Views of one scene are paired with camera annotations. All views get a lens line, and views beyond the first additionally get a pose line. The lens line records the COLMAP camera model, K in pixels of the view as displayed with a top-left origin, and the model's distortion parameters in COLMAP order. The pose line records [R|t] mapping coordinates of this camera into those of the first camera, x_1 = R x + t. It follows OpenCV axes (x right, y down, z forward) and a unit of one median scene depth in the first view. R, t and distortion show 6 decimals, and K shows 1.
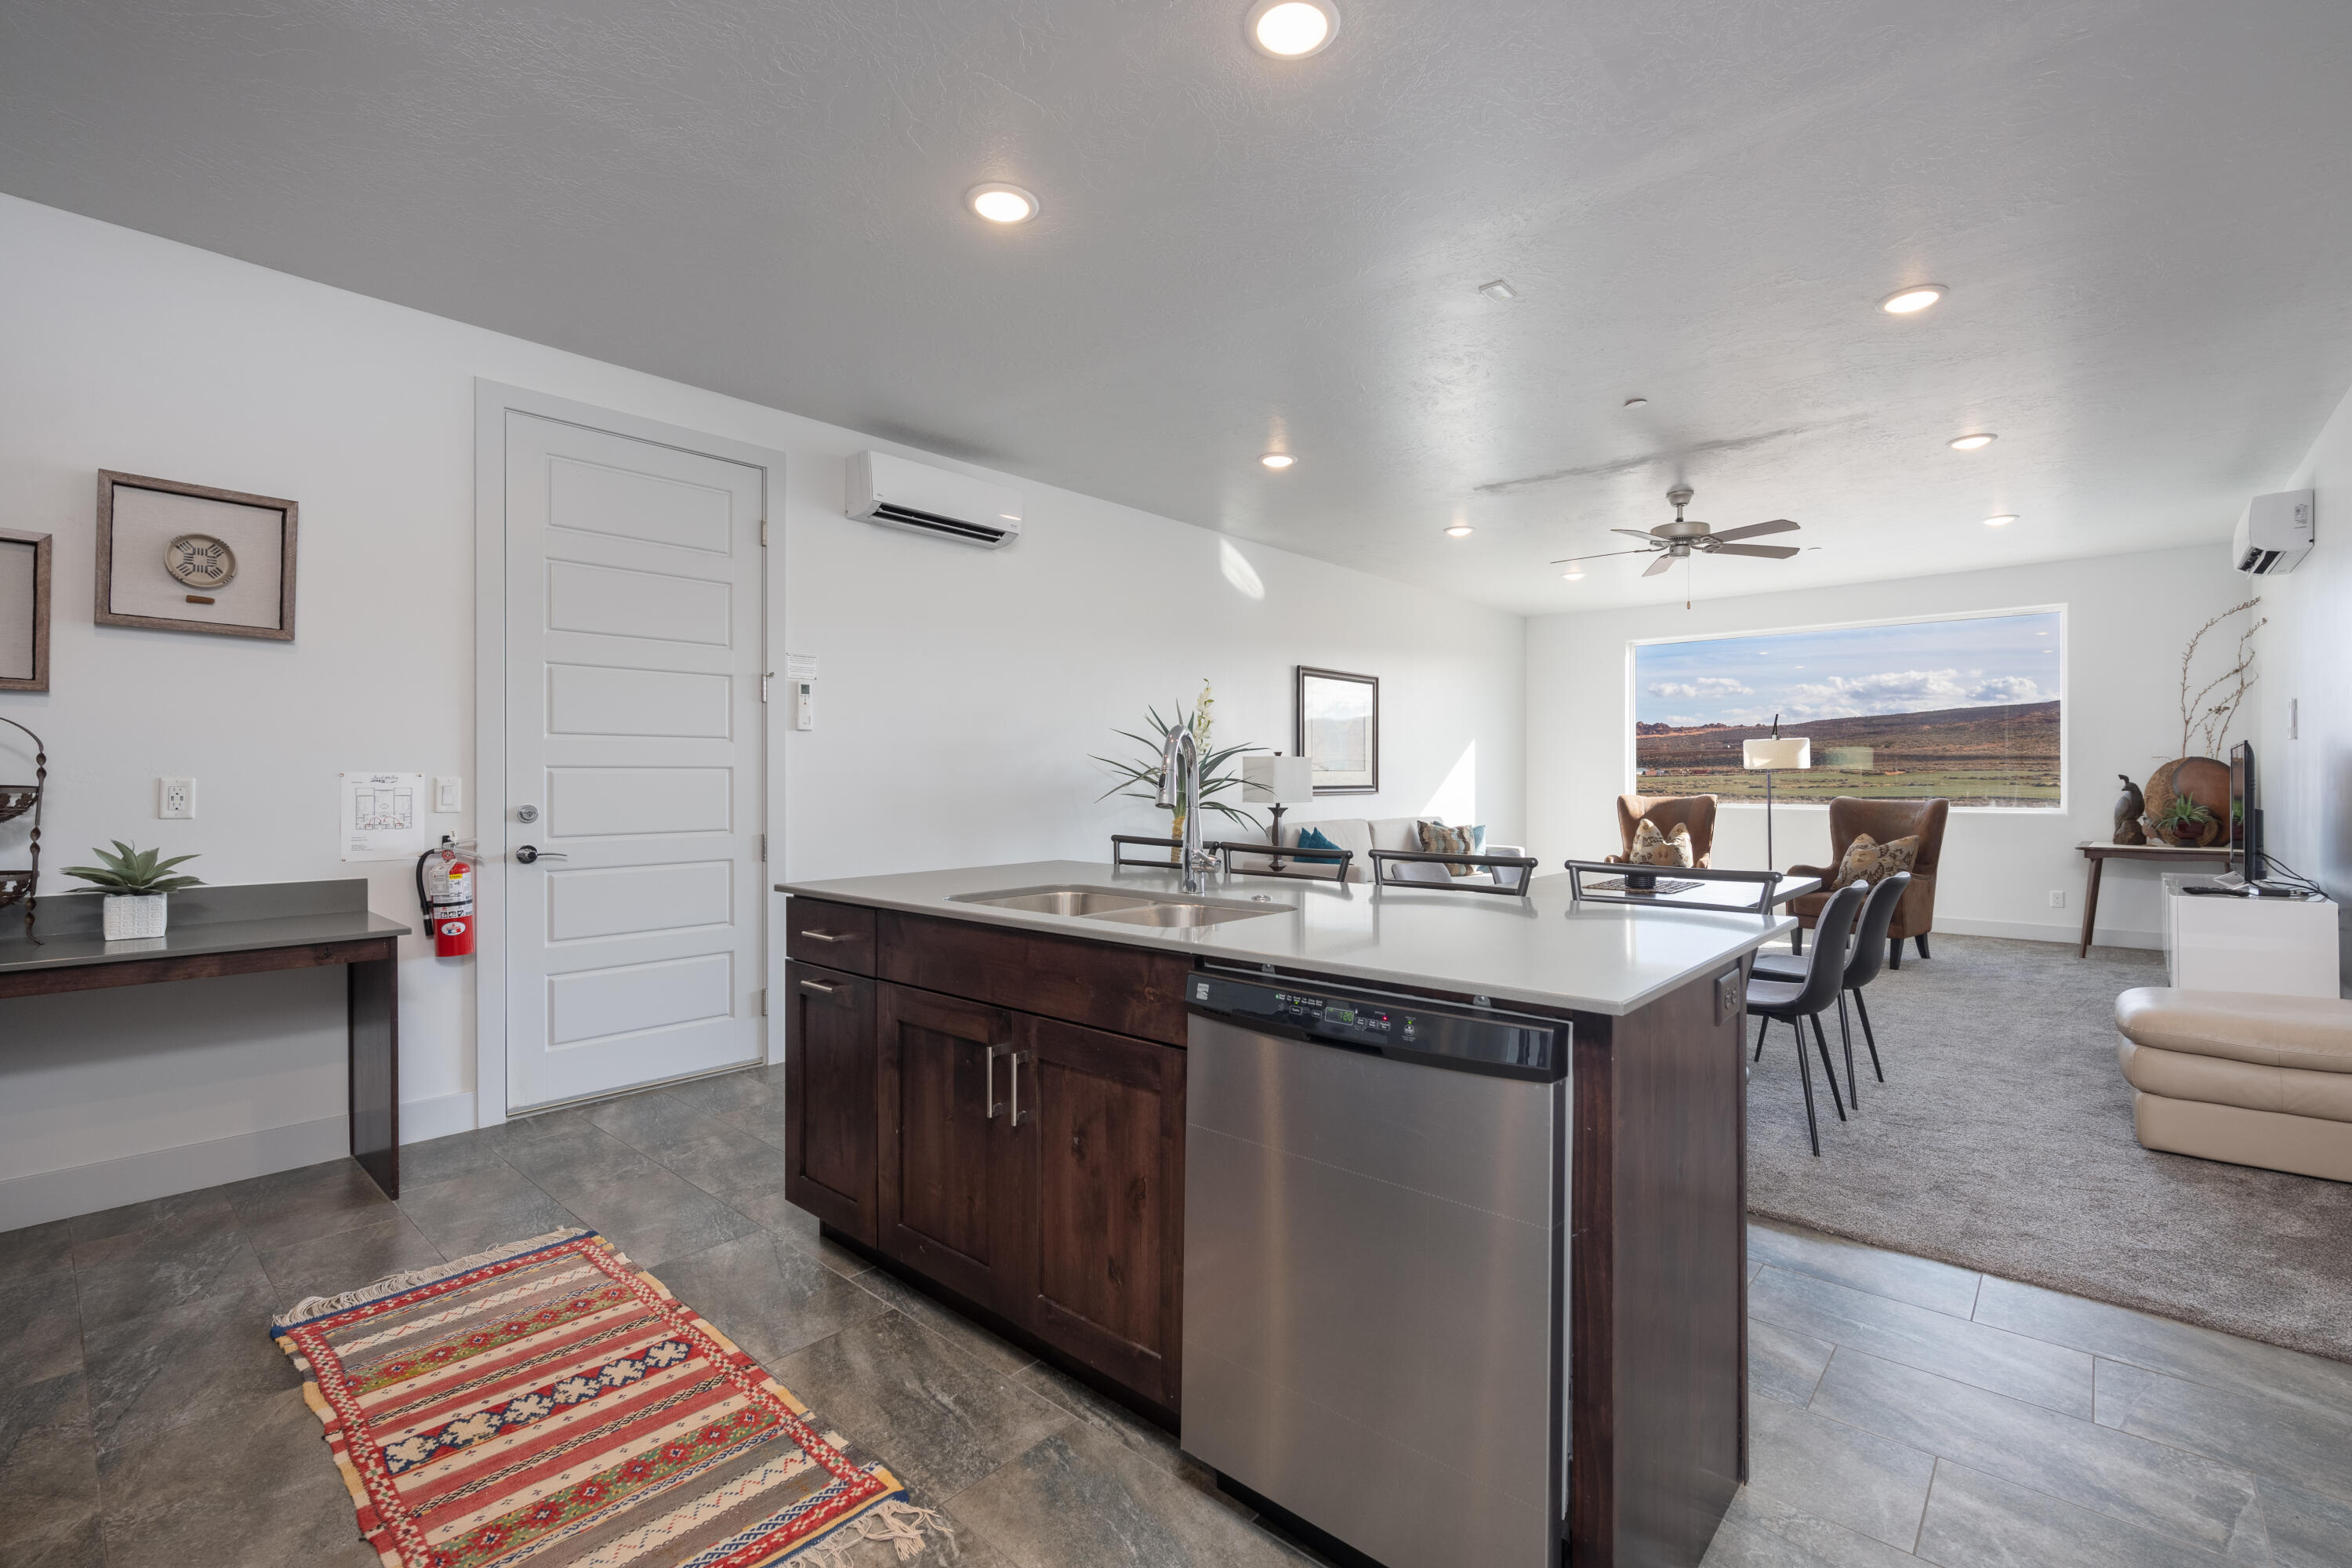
lens RADIAL K [[1023.8, 0, 1196.7], [0, 1023.8, 769.5], [0, 0, 1]] dist [0.000758, -0.000876]
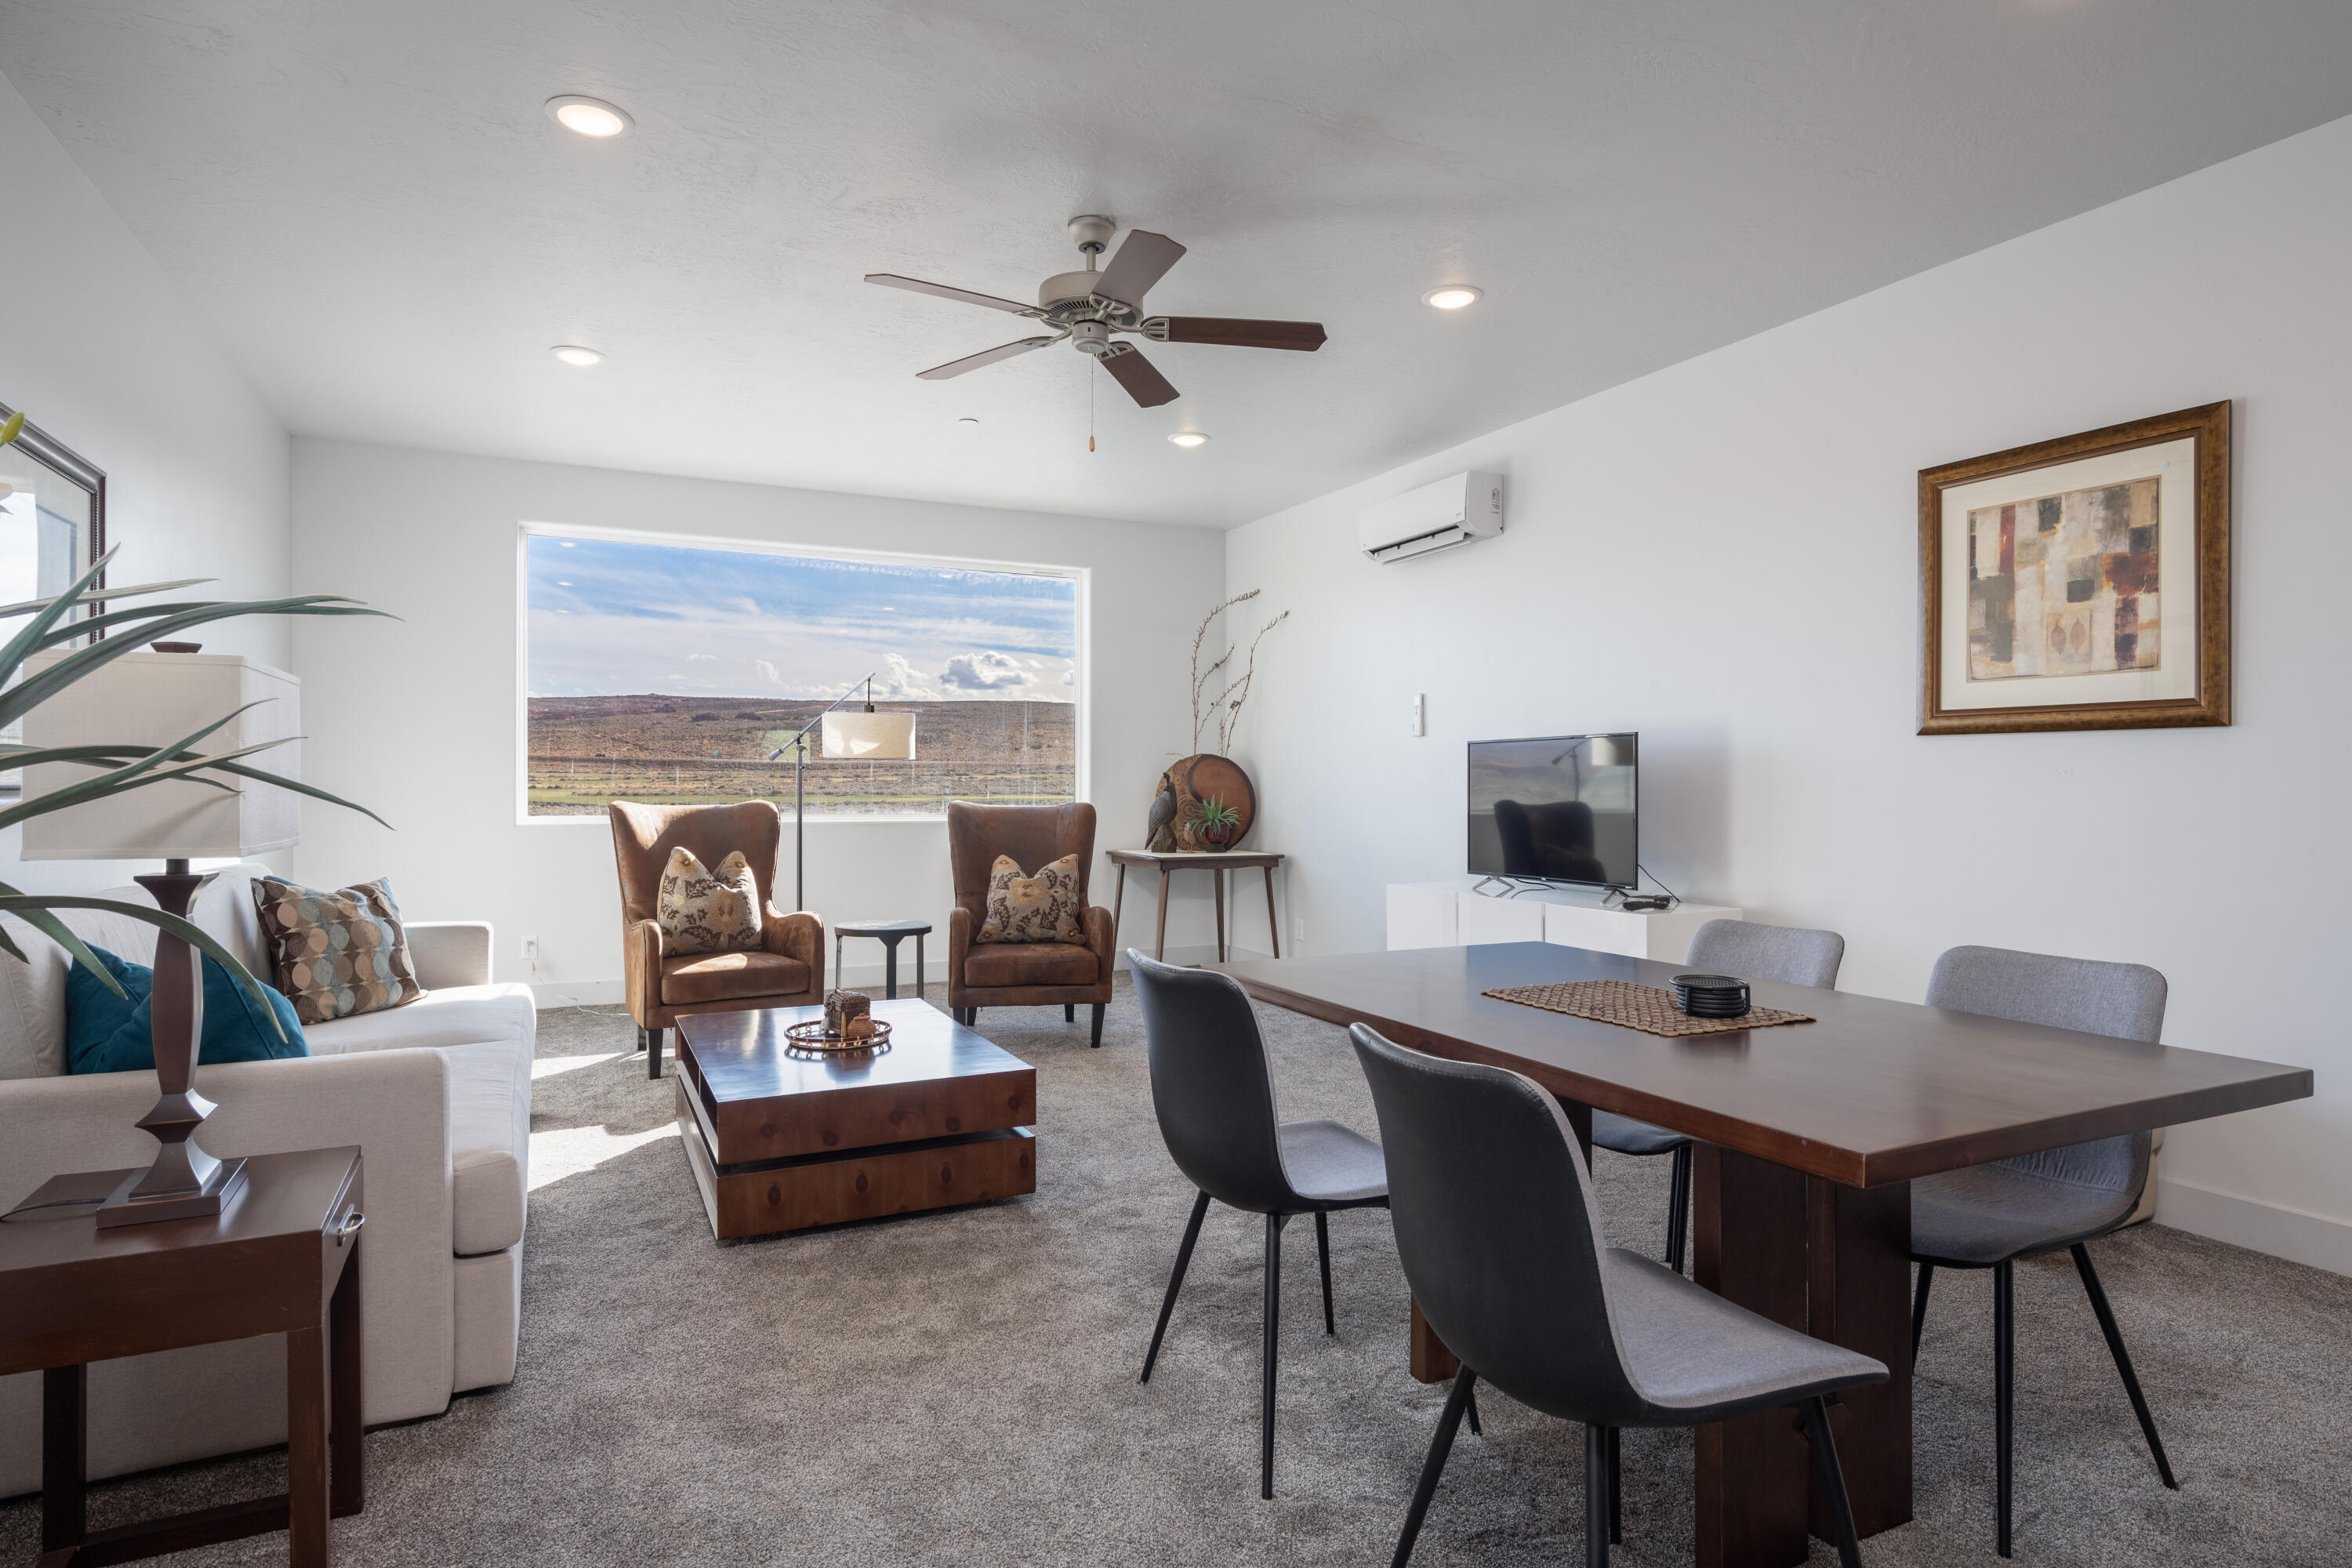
lens RADIAL K [[1271.5, 0, 1171.6], [0, 1271.5, 784.3], [0, 0, 1]] dist [-0.005676, 0.002489]
pose [[0.391131, 0.001262, 0.920334, -0.094527], [-0.012722, 0.999911, 0.004035, 0.010470], [-0.920247, -0.013286, 0.391112, 0.578046]]
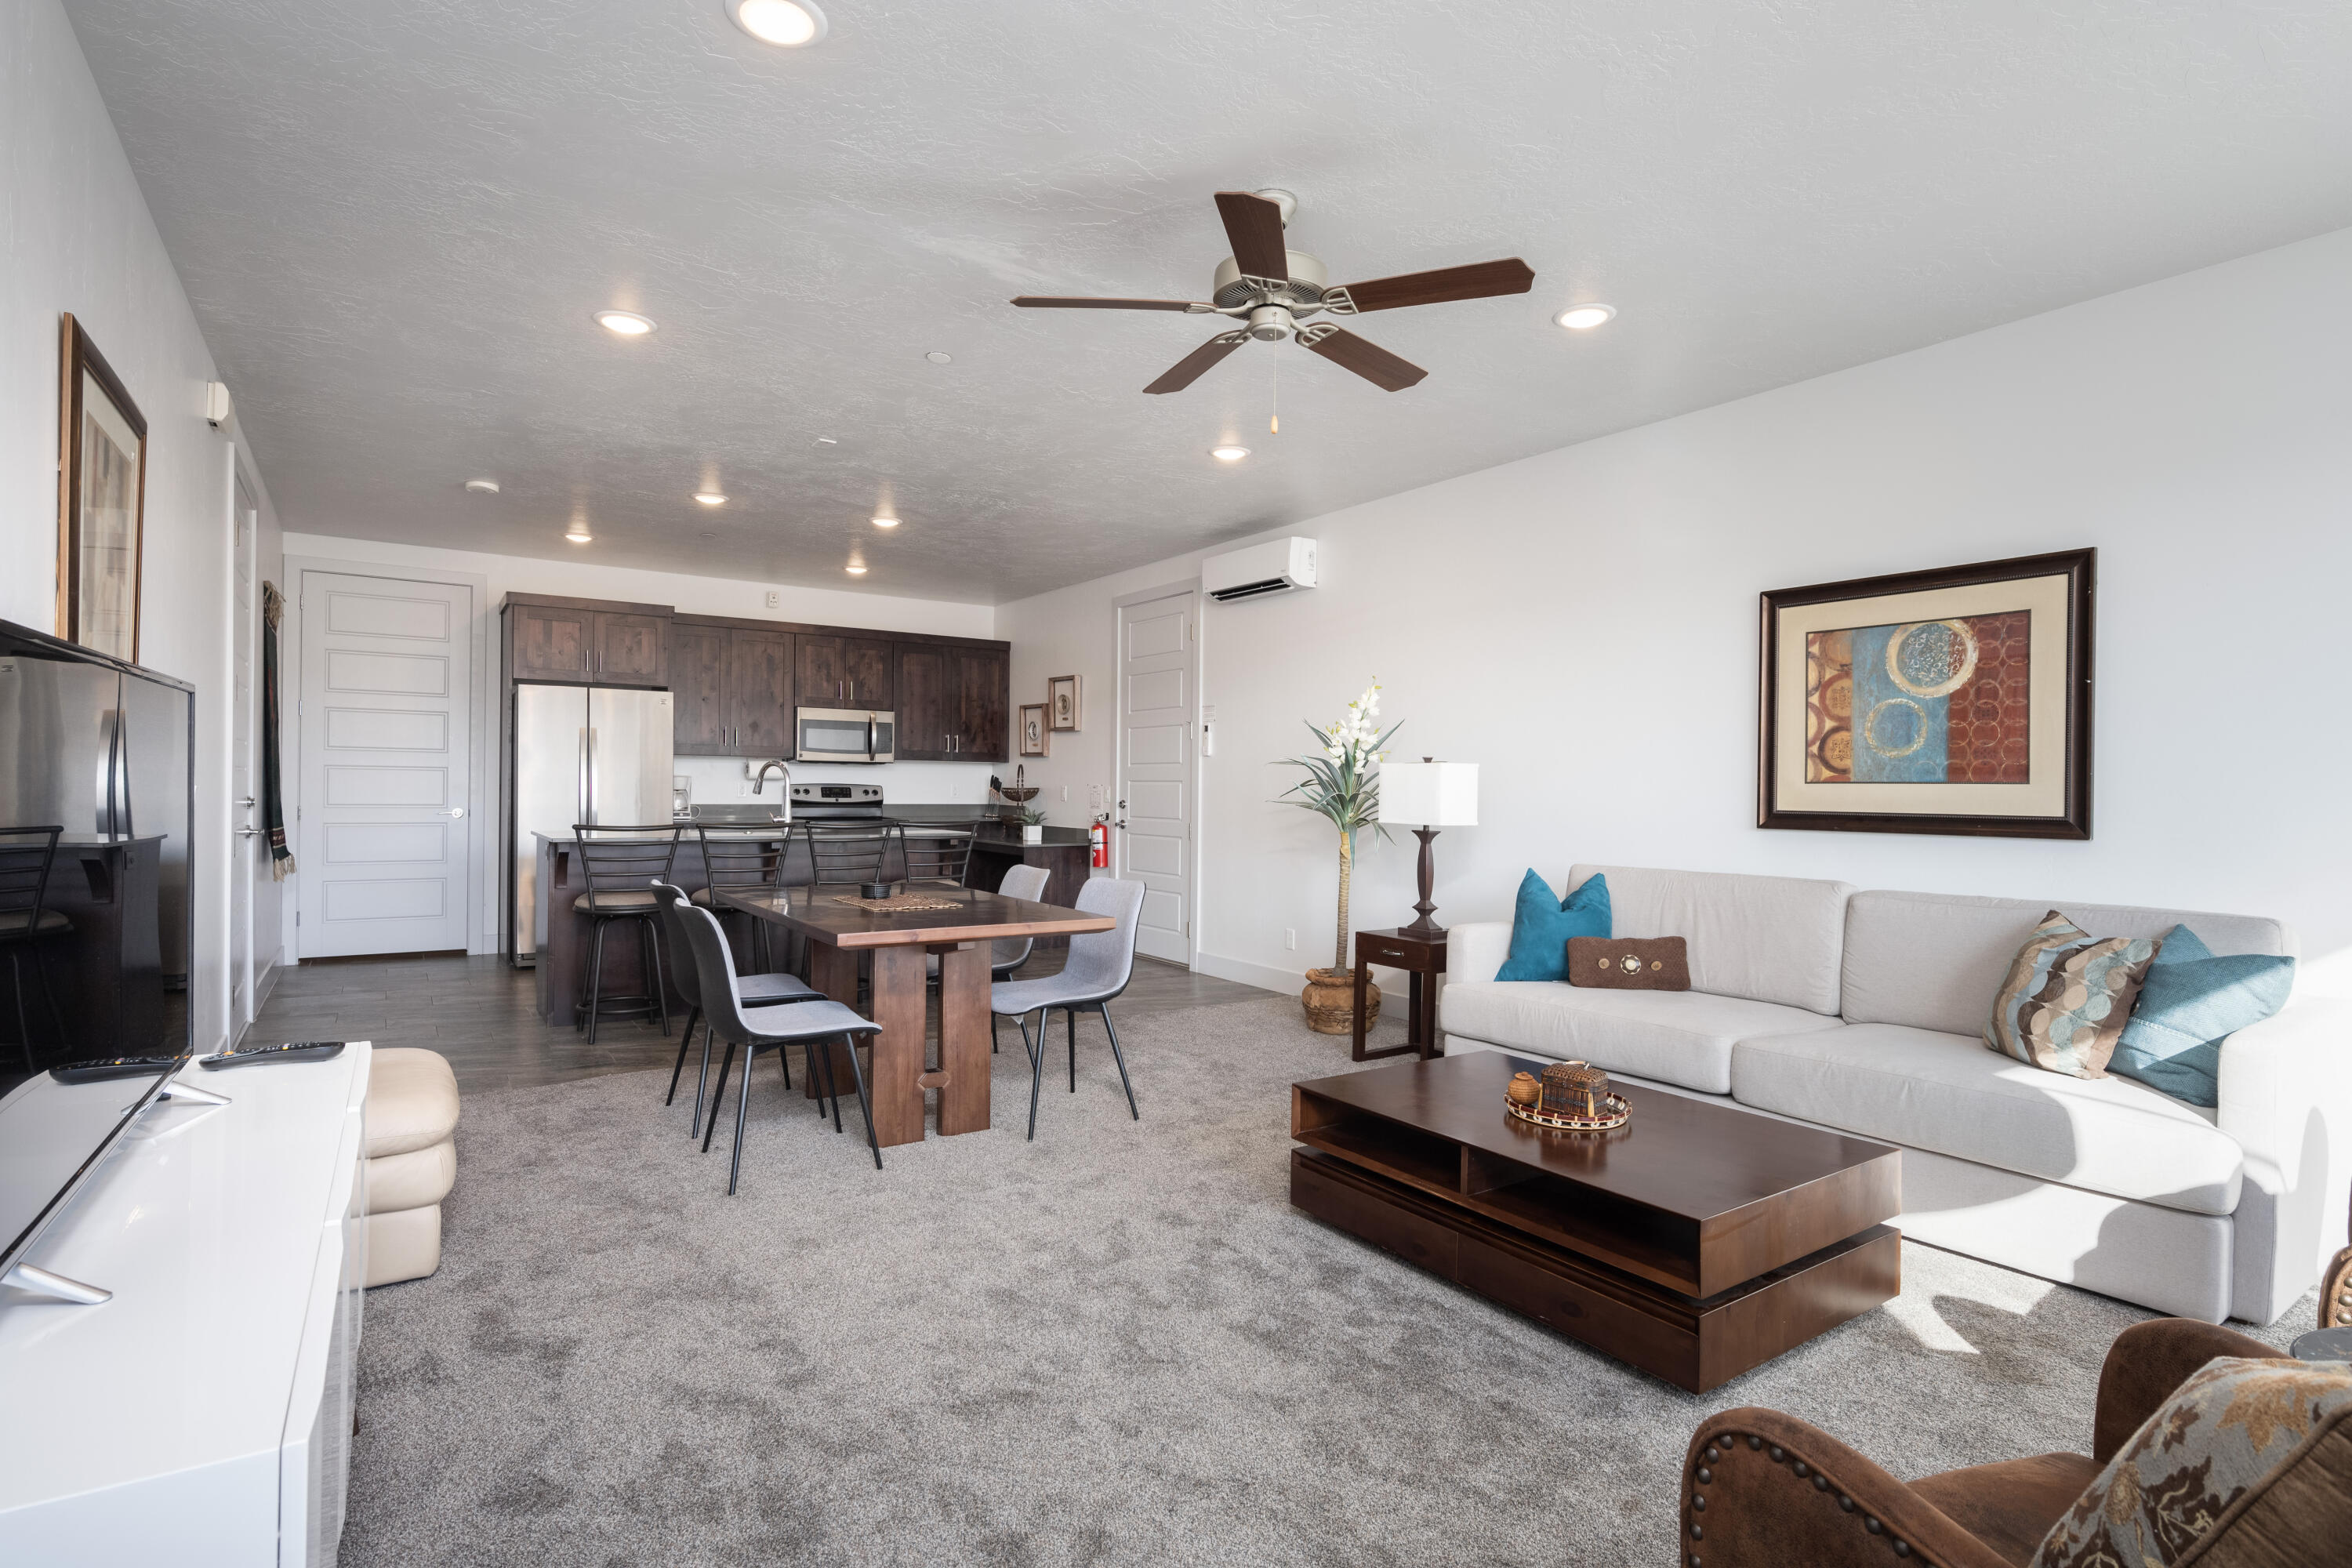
lens RADIAL K [[1206.6, 0, 1189.9], [0, 1206.6, 793.9], [0, 0, 1]] dist [-0.015982, 0.001735]
pose [[-0.259251, 0.002735, -0.965806, 0.847860], [-0.005422, 0.999976, 0.004287, 0.006322], [0.965795, 0.006348, -0.259230, 0.914066]]
